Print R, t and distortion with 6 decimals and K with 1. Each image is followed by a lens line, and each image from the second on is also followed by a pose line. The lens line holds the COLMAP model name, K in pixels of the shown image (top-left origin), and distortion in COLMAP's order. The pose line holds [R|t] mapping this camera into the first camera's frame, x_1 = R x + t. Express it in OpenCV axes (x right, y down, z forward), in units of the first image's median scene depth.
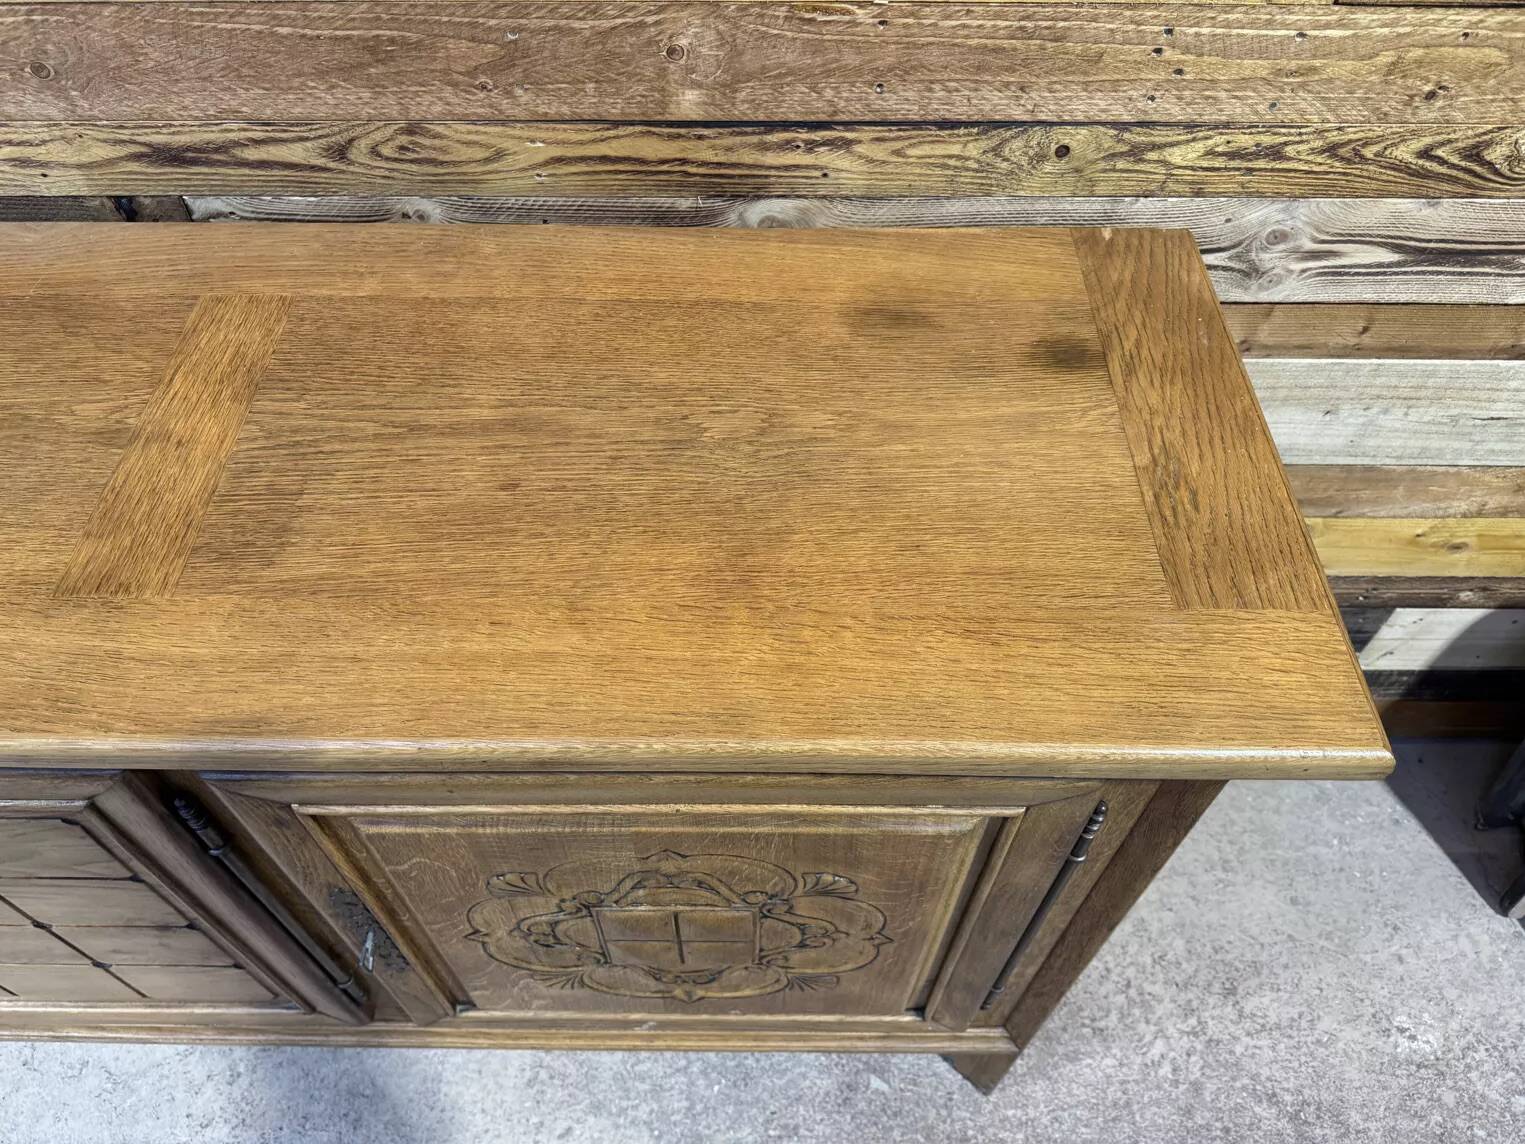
lens RADIAL K [[1092.7, 0, 750.1], [0, 1092.7, 567.7], [0, 0, 1]] dist [-0.008710, -0.004440]
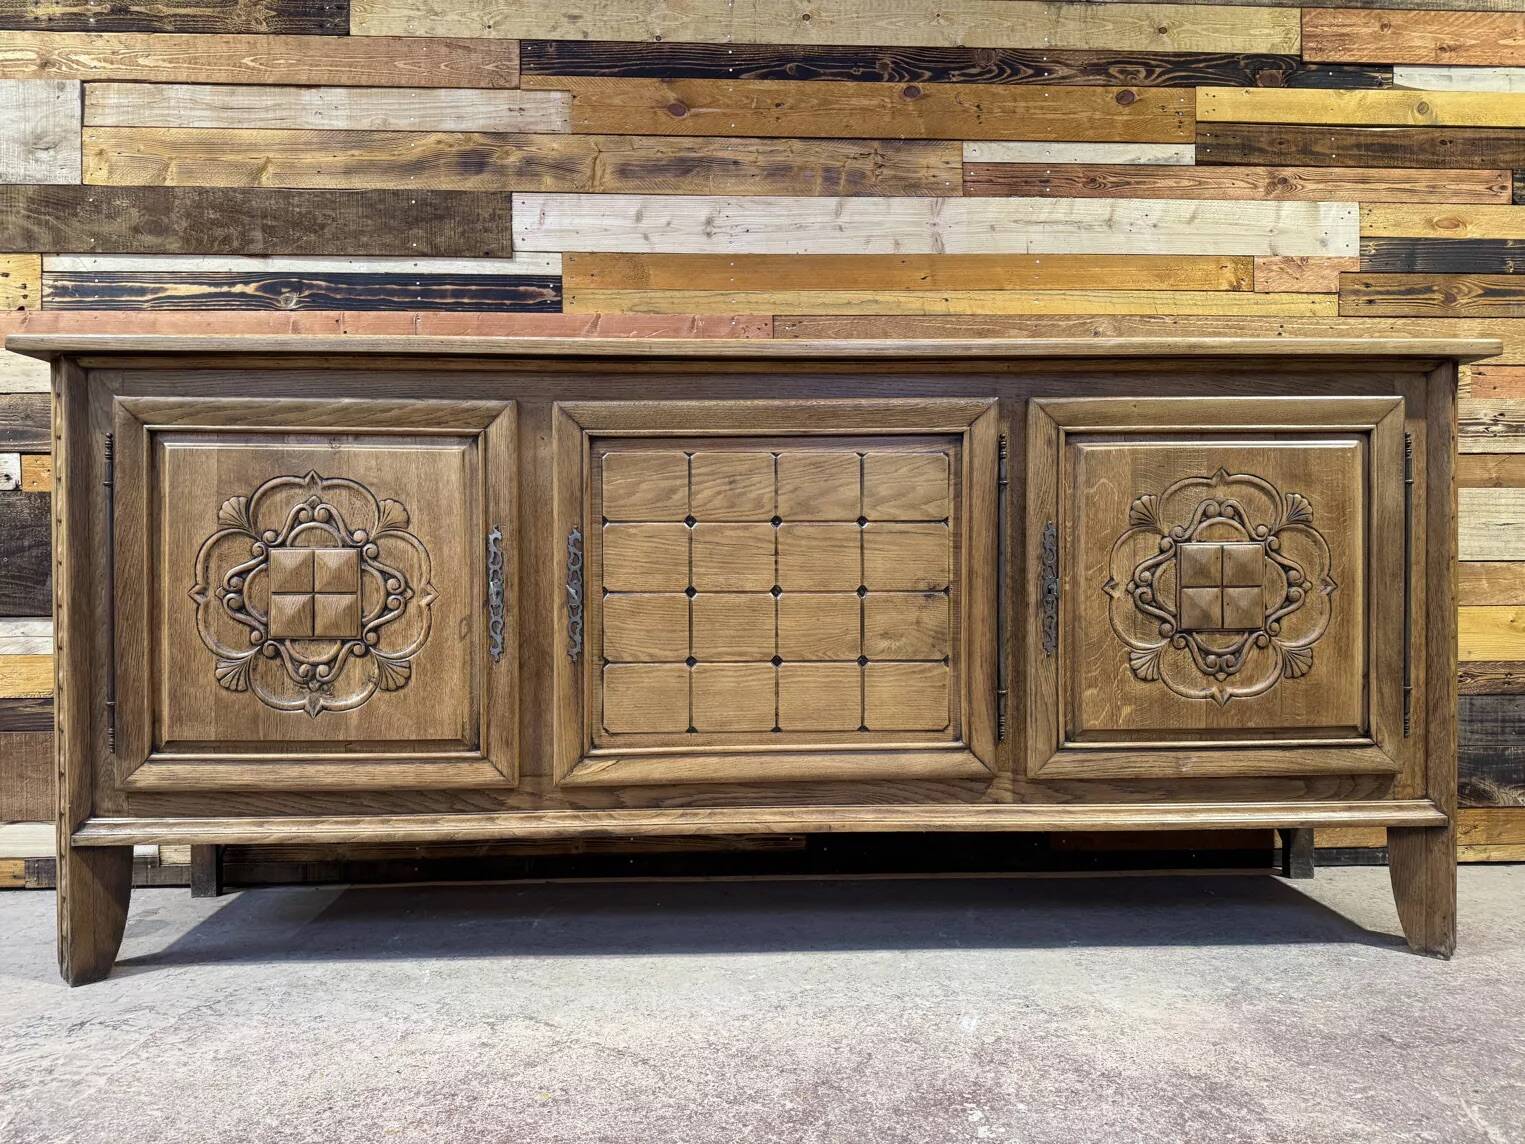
lens RADIAL K [[1068.6, 0, 757.0], [0, 1068.6, 577.0], [0, 0, 1]] dist [0.097059, -0.155194]
pose [[0.998542, -0.006306, 0.053602, -0.917280], [0.045965, 0.619881, -0.783348, 1.677193], [-0.028287, 0.784670, 0.619267, -0.102262]]
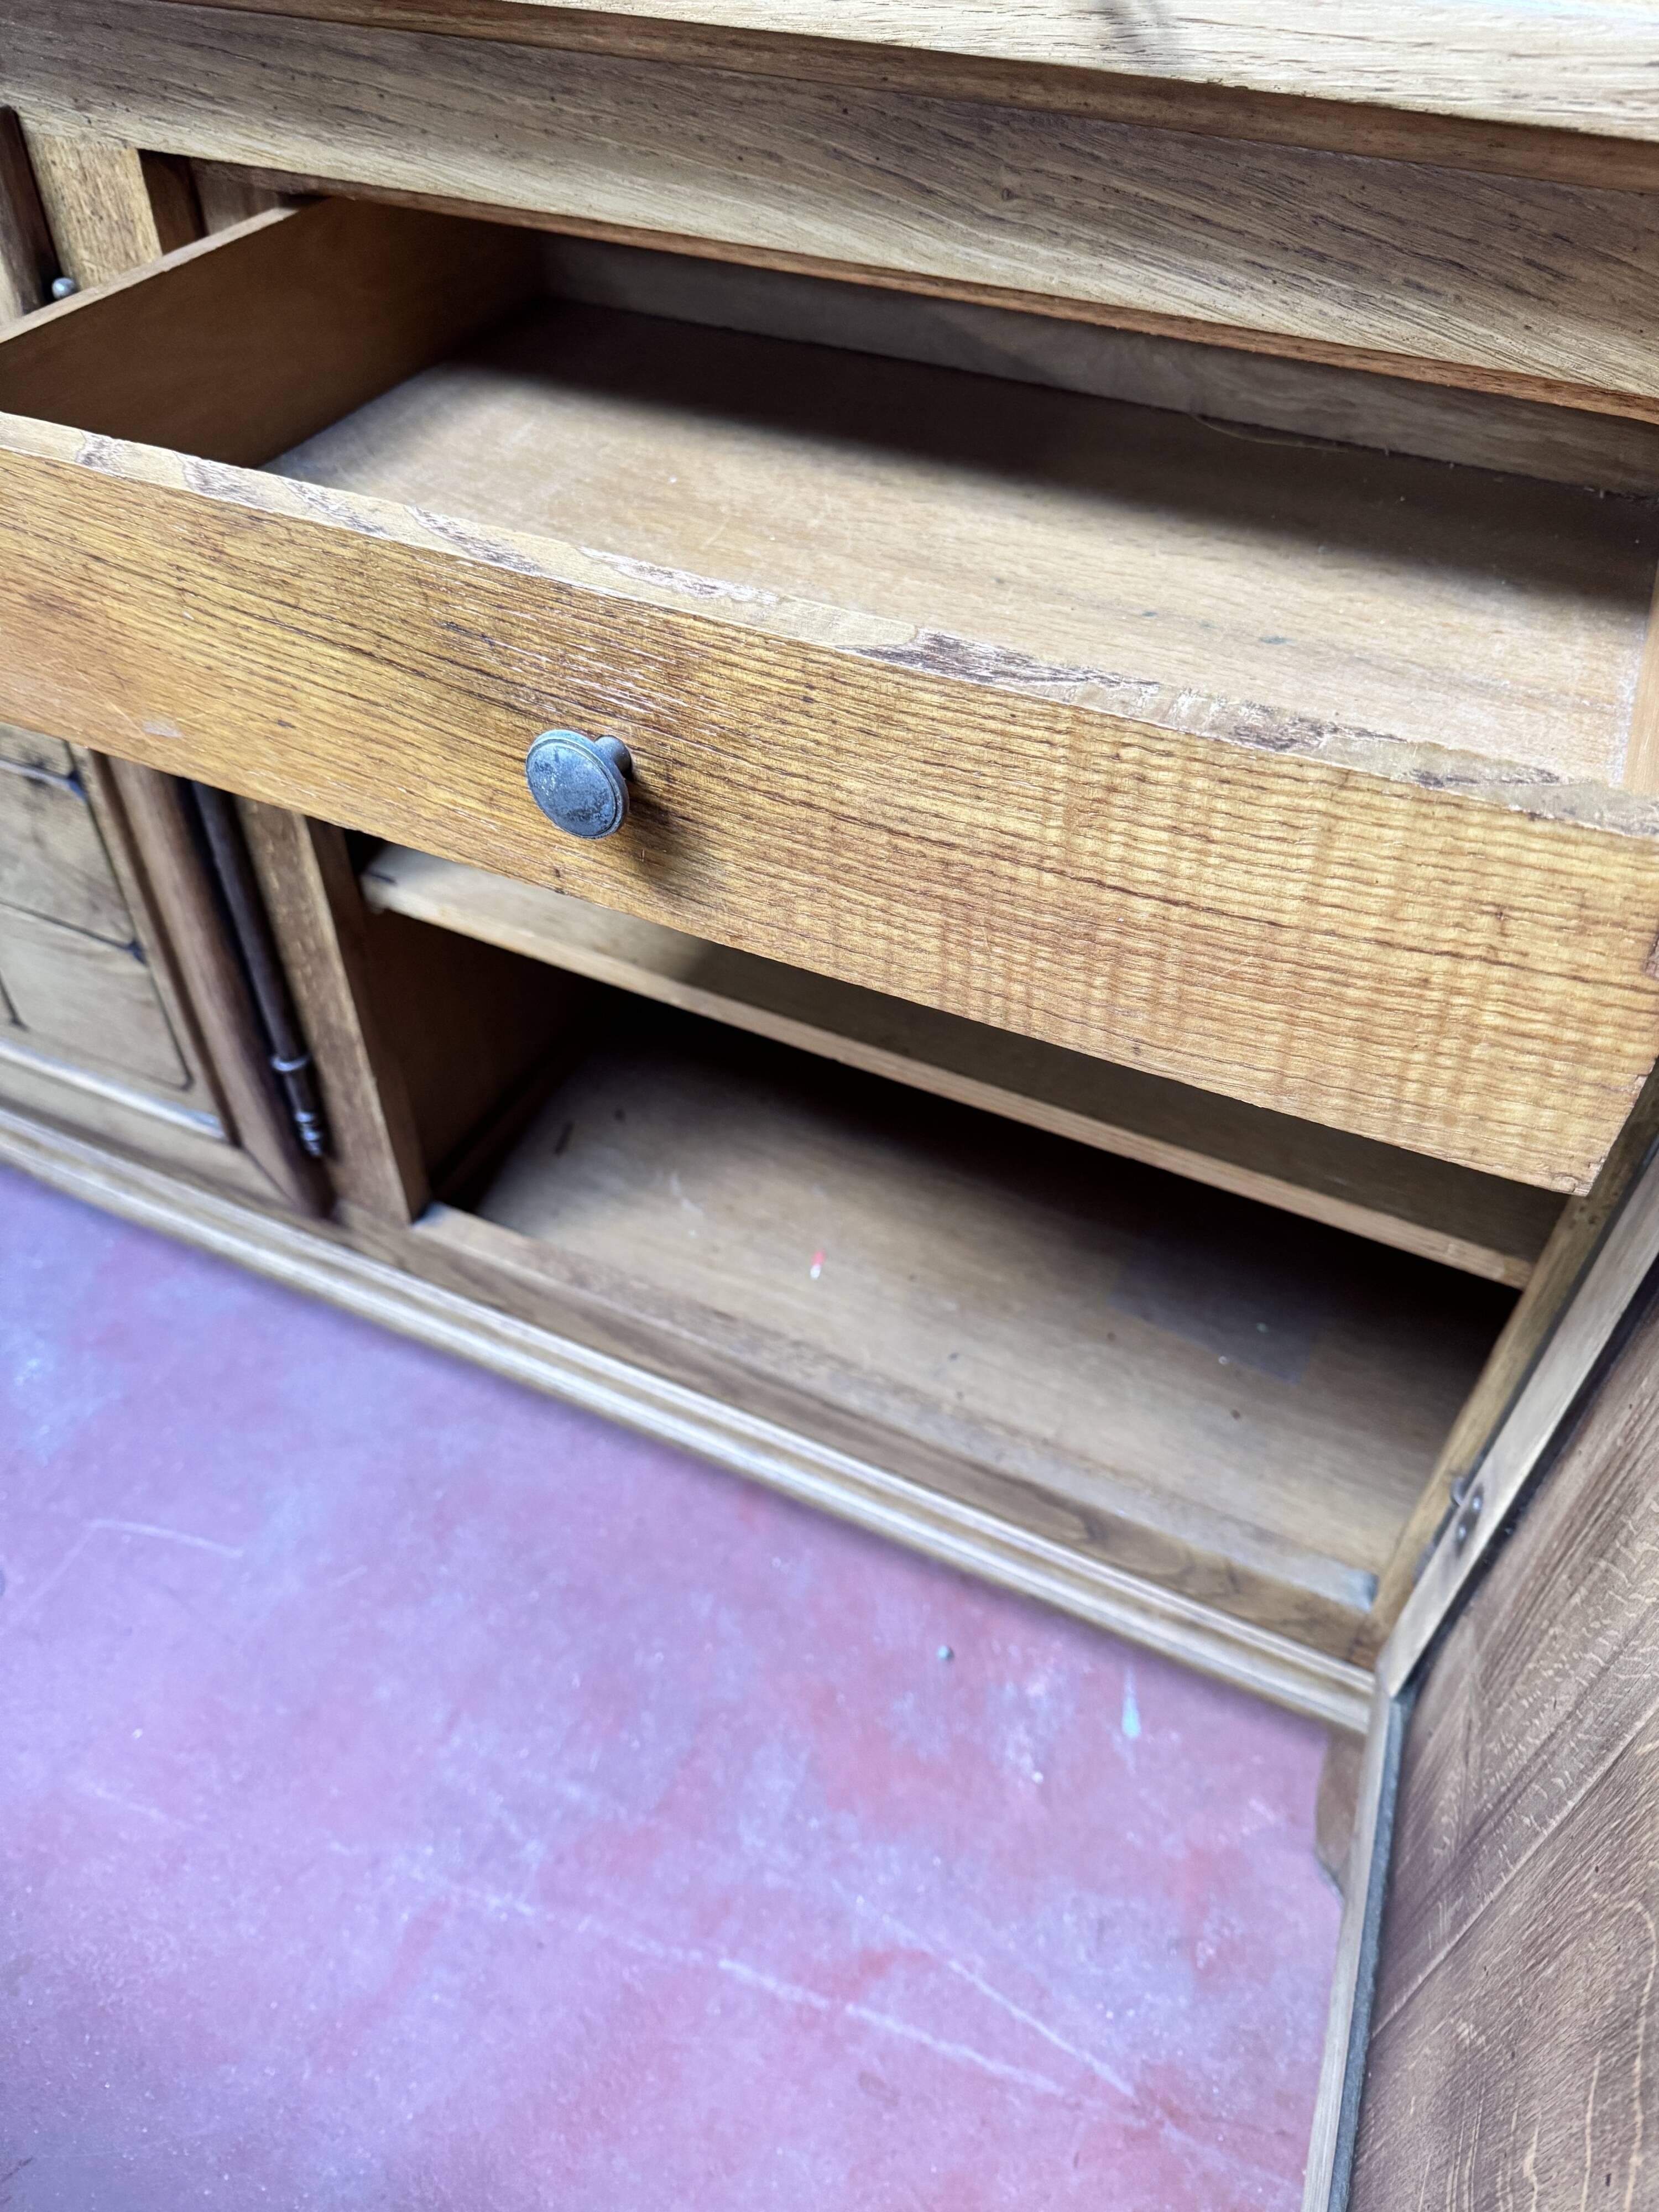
lens RADIAL K [[1550.0, 0, 835.8], [0, 1550.0, 1112.6], [0, 0, 1]] dist [0.097059, -0.155194]
pose [[0.908653, 0.302556, -0.287767, 0.142917], [-0.341273, 0.935220, -0.094323, 0.433331], [0.240588, 0.183914, 0.953044, 0.339654]]
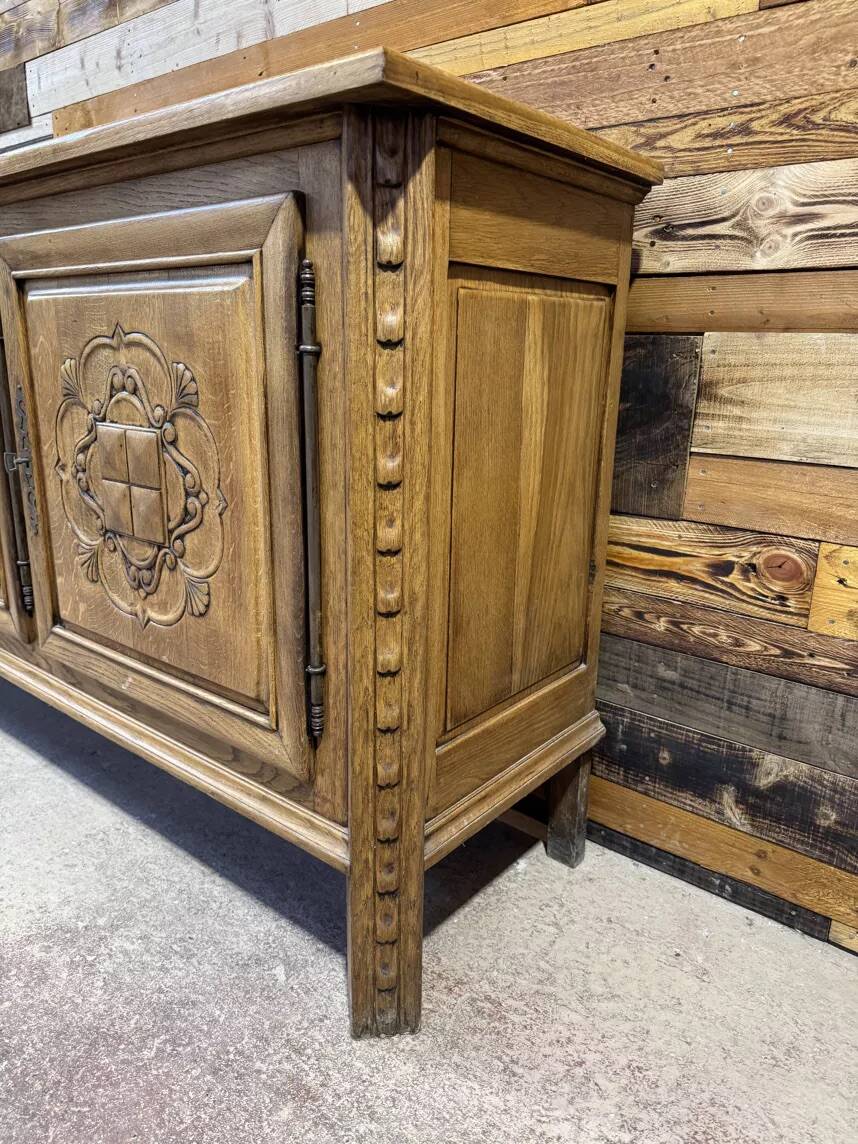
lens RADIAL K [[811.5, 0, 426.1], [0, 811.5, 575.1], [0, 0, 1]] dist [0.017481, -0.023766]
pose [[0.779117, 0.183879, -0.599304, 0.867907], [-0.507237, 0.746677, -0.430331, 0.676347], [0.368357, 0.639267, 0.675019, 0.500570]]
